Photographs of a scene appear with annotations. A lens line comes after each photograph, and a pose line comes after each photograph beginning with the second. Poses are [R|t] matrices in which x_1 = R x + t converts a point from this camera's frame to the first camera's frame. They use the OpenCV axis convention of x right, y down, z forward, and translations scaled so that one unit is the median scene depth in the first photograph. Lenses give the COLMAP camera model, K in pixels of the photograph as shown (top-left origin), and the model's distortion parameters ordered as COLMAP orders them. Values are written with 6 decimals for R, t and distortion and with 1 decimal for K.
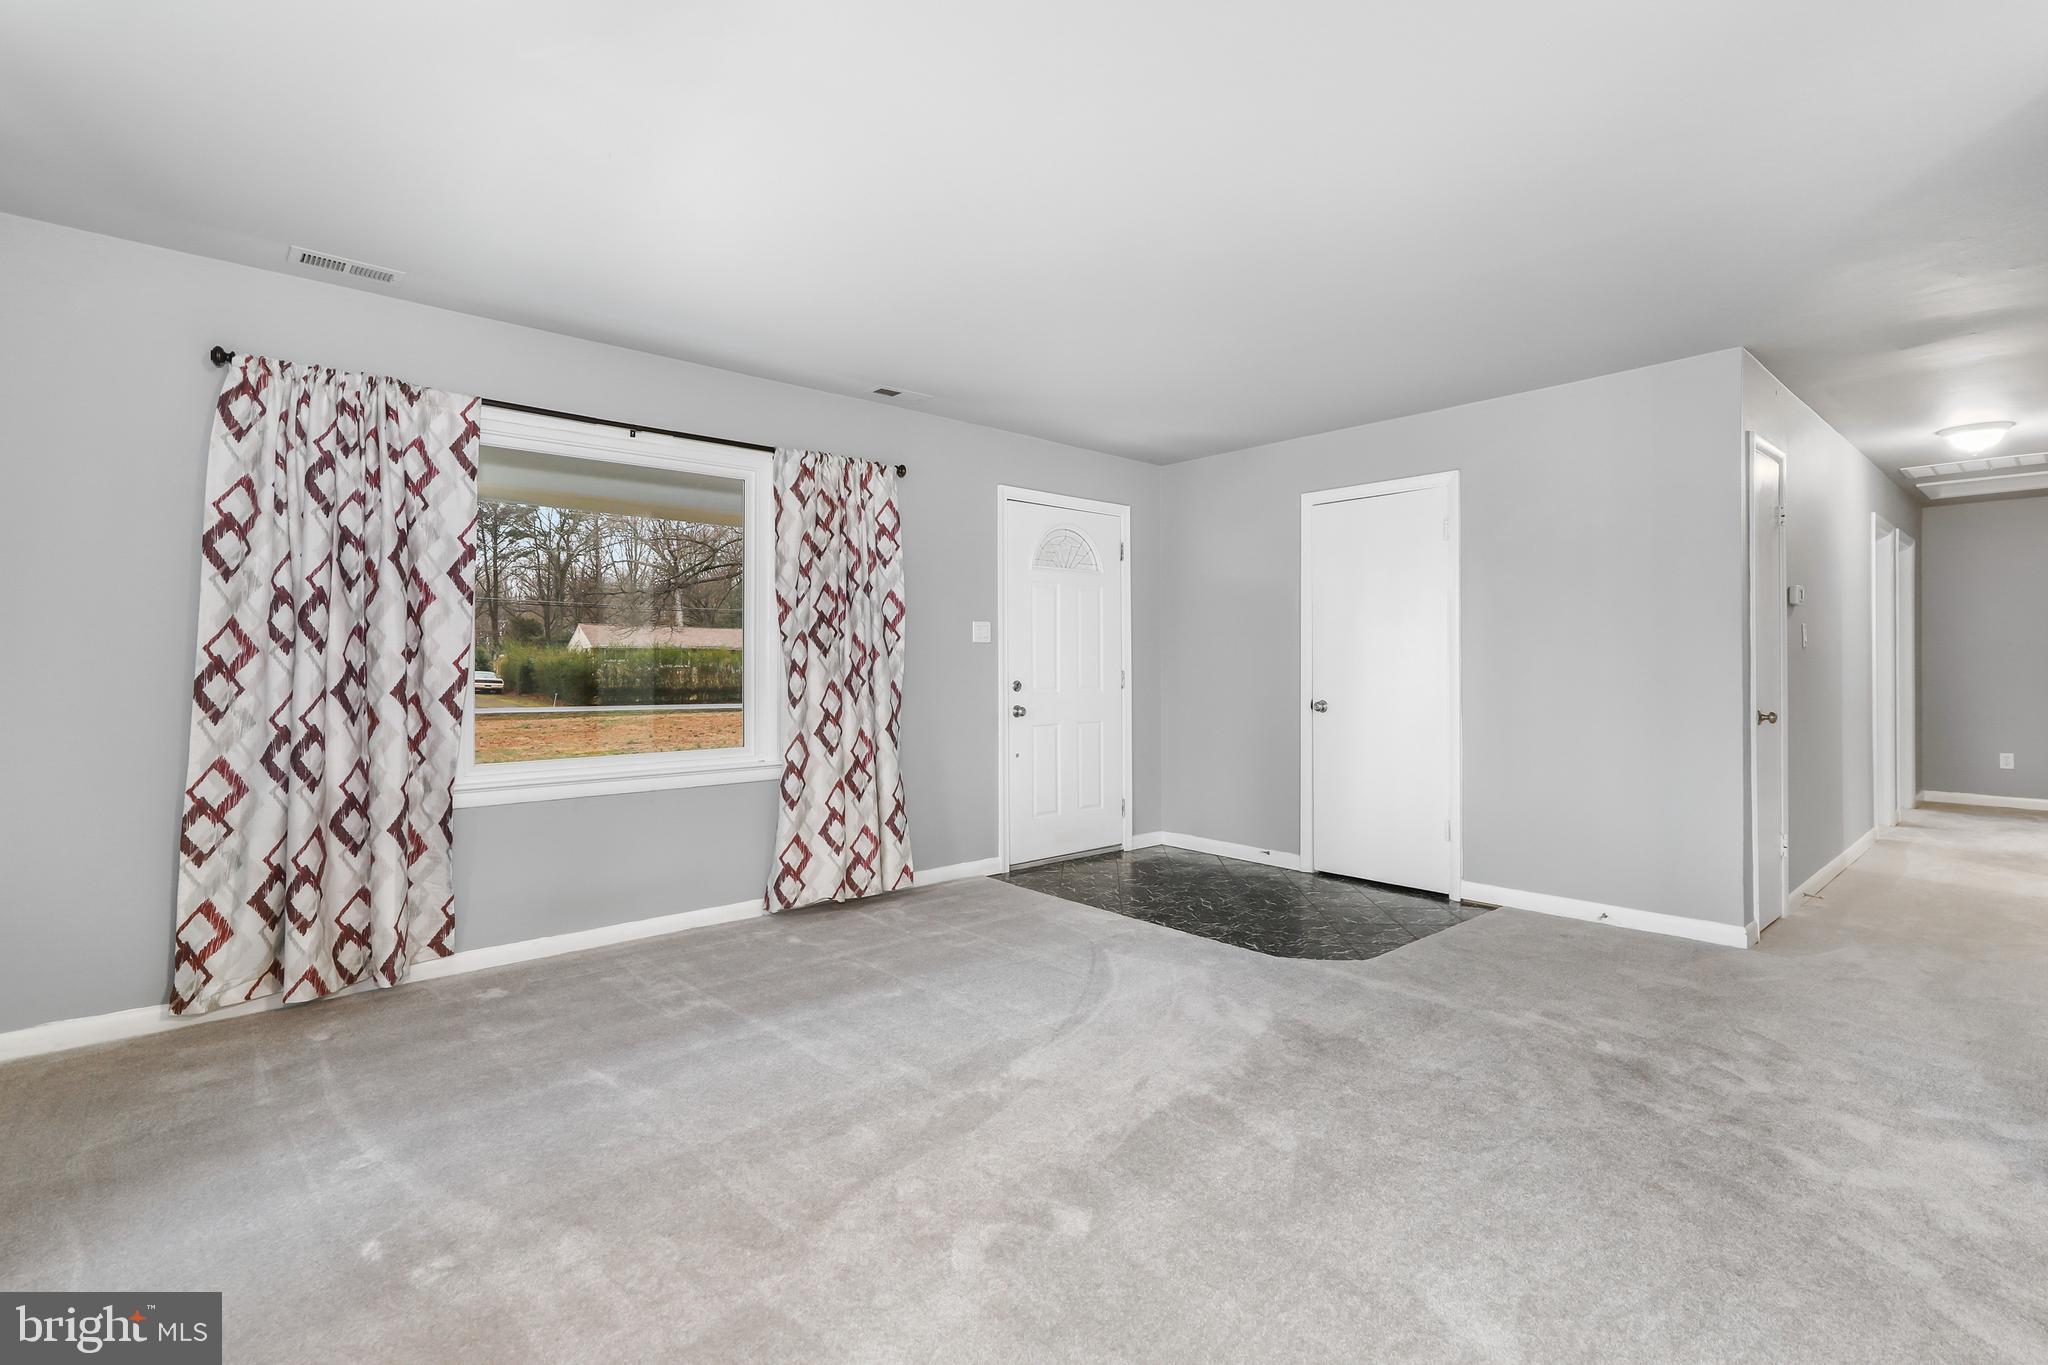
lens RADIAL K [[937.6, 0, 1023.2], [0, 937.6, 667.8], [0, 0, 1]] dist [-0.001378, 0.000592]
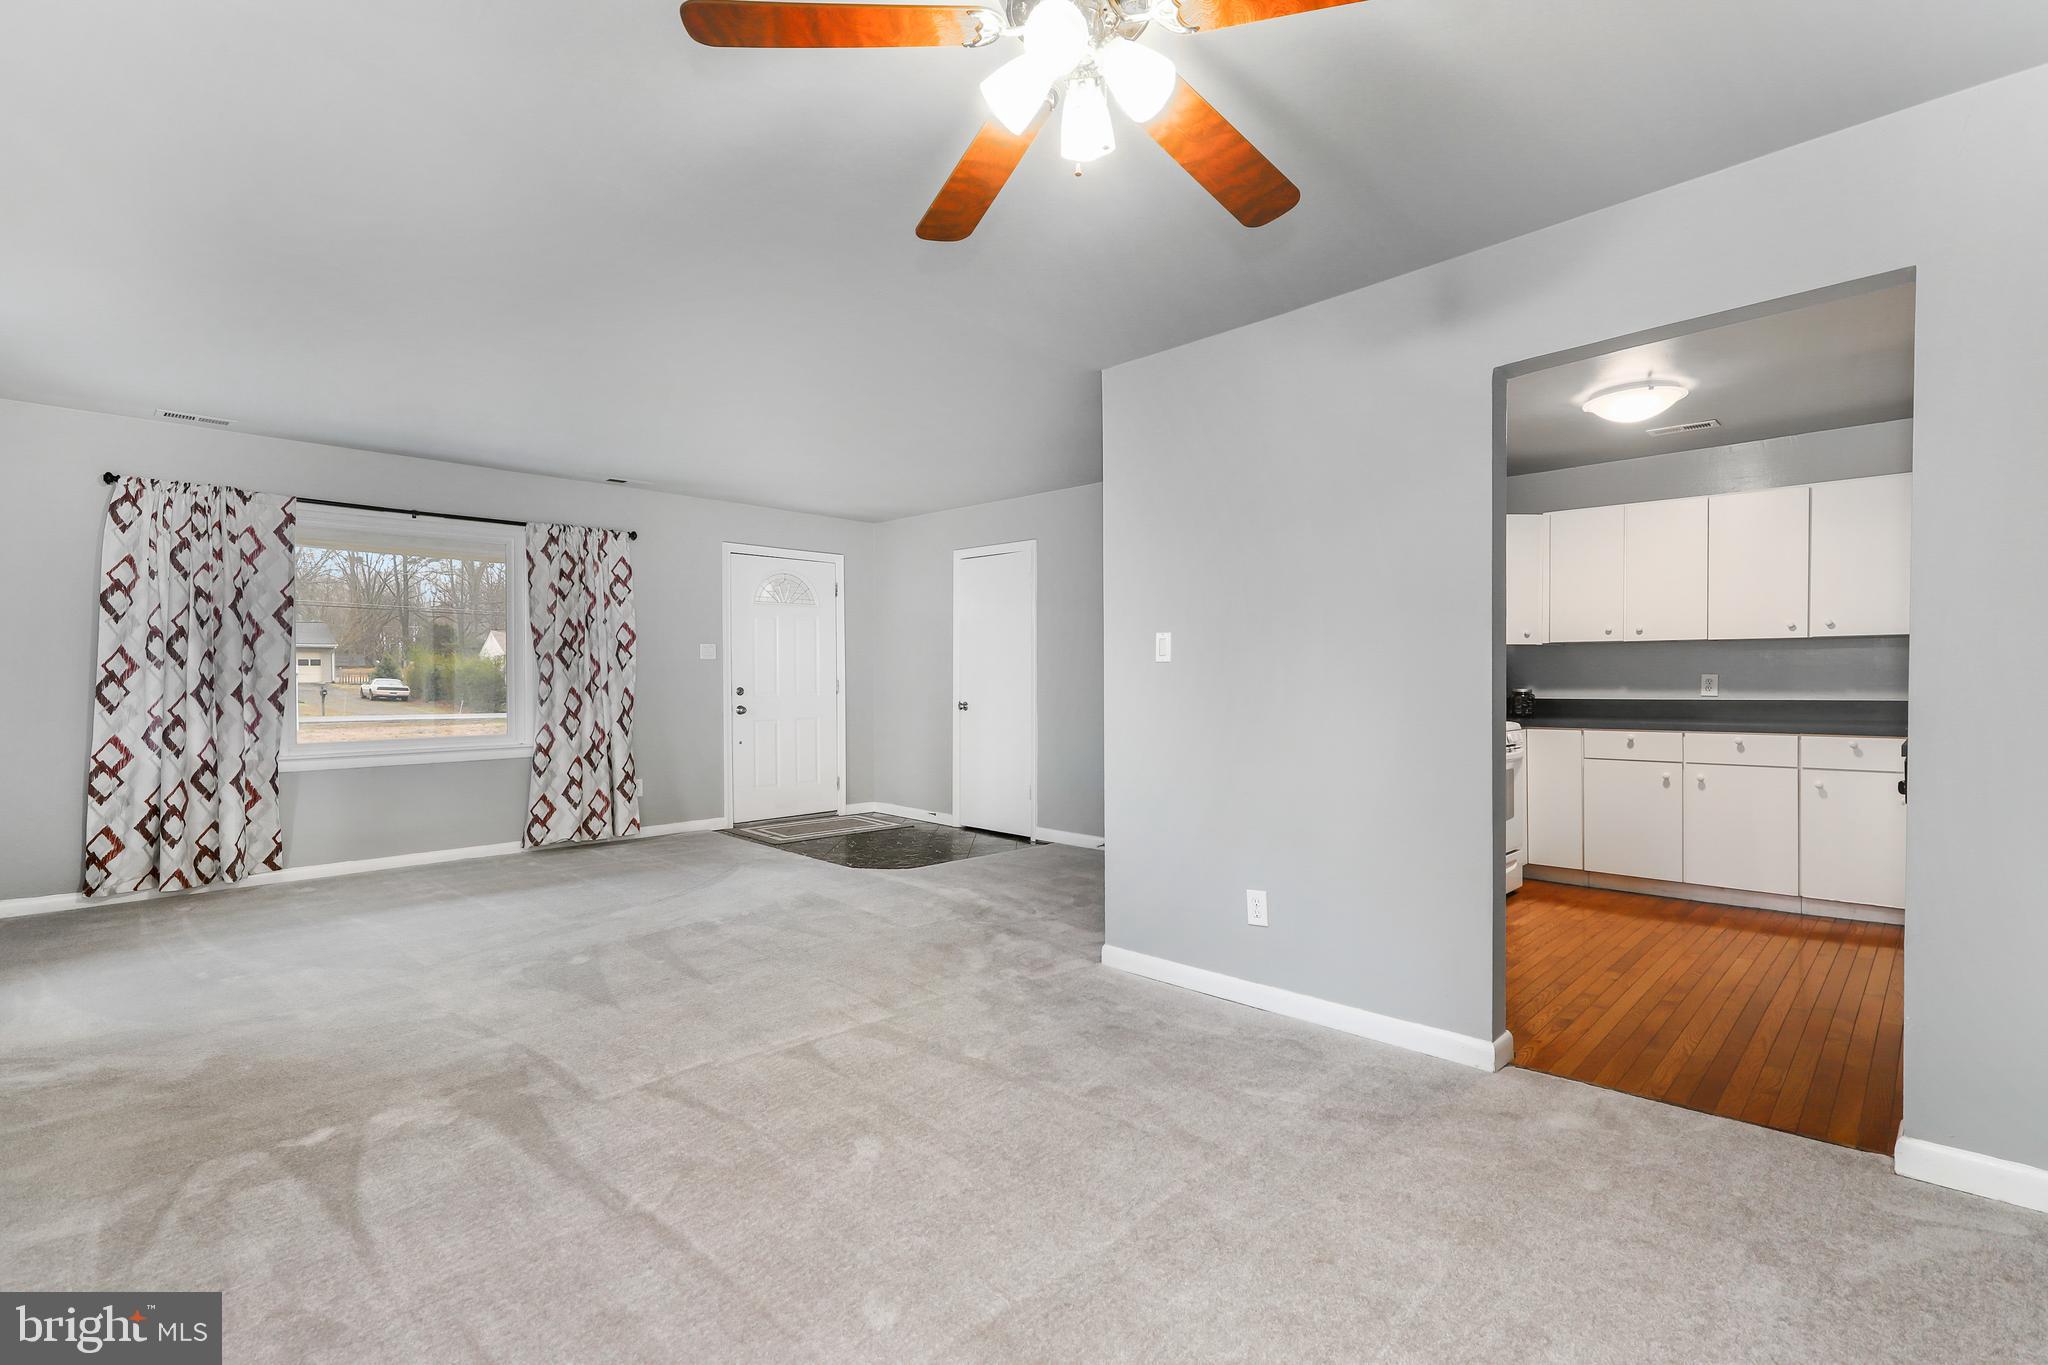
lens RADIAL K [[937.6, 0, 1029.6], [0, 937.6, 692.6], [0, 0, 1]] dist [-0.001378, 0.000592]
pose [[0.997524, 0.000733, 0.070330, 0.425144], [-0.002012, 0.999834, 0.018124, -0.005625], [-0.070305, -0.018220, 0.997359, -0.508023]]
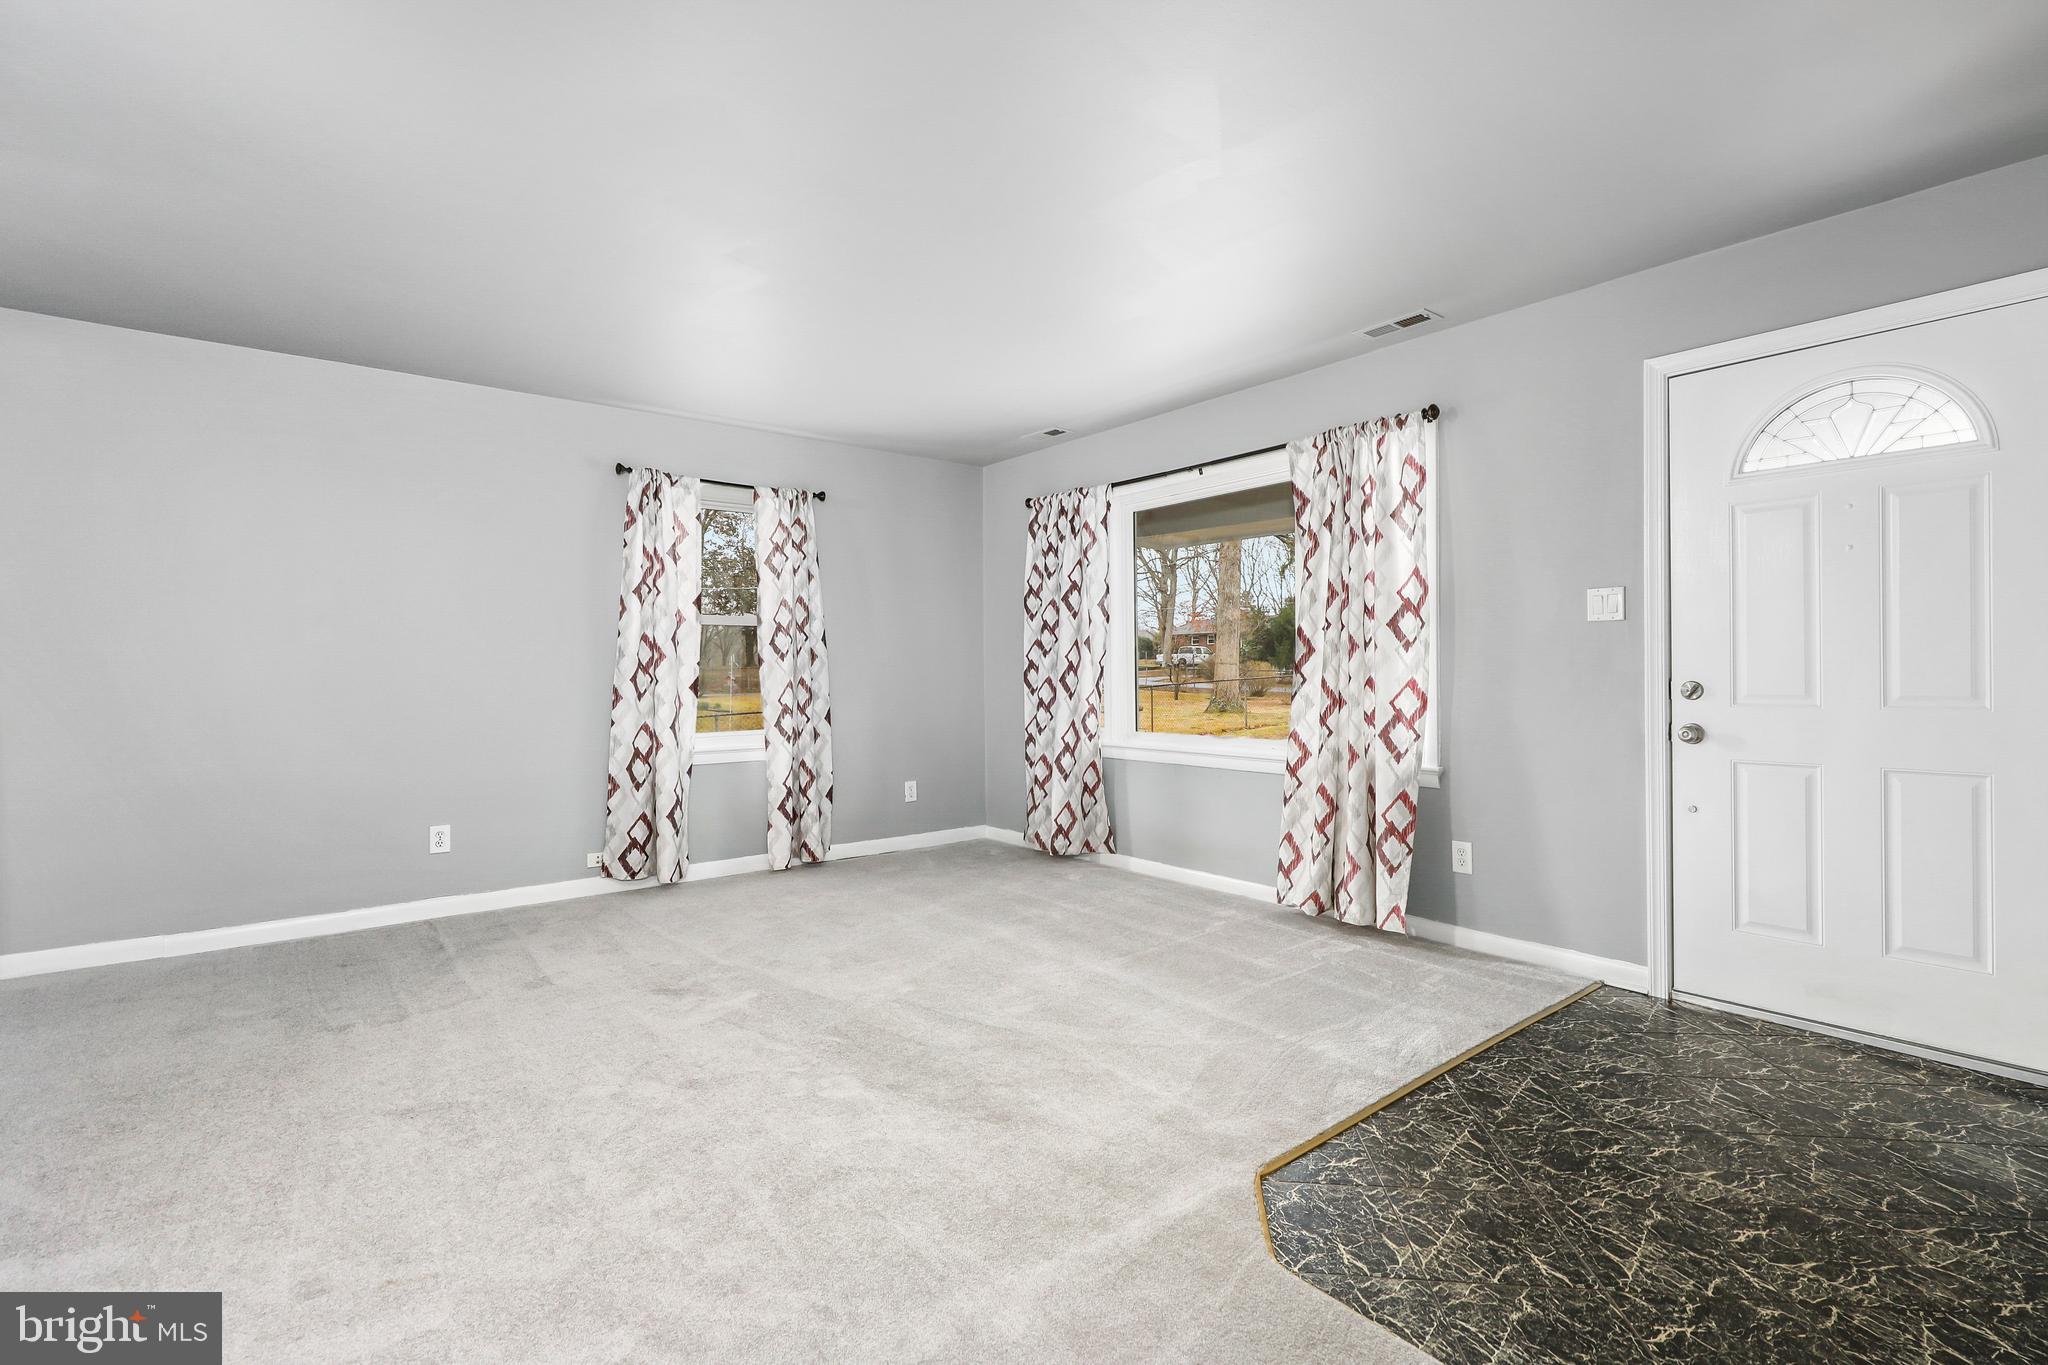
lens RADIAL K [[937.6, 0, 1029.1], [0, 937.6, 683.2], [0, 0, 1]] dist [-0.001378, 0.000592]
pose [[-0.051140, 0.020819, -0.998474, 0.808540], [0.013340, 0.999708, 0.020161, -0.003058], [0.998602, -0.012288, -0.051403, 0.834119]]
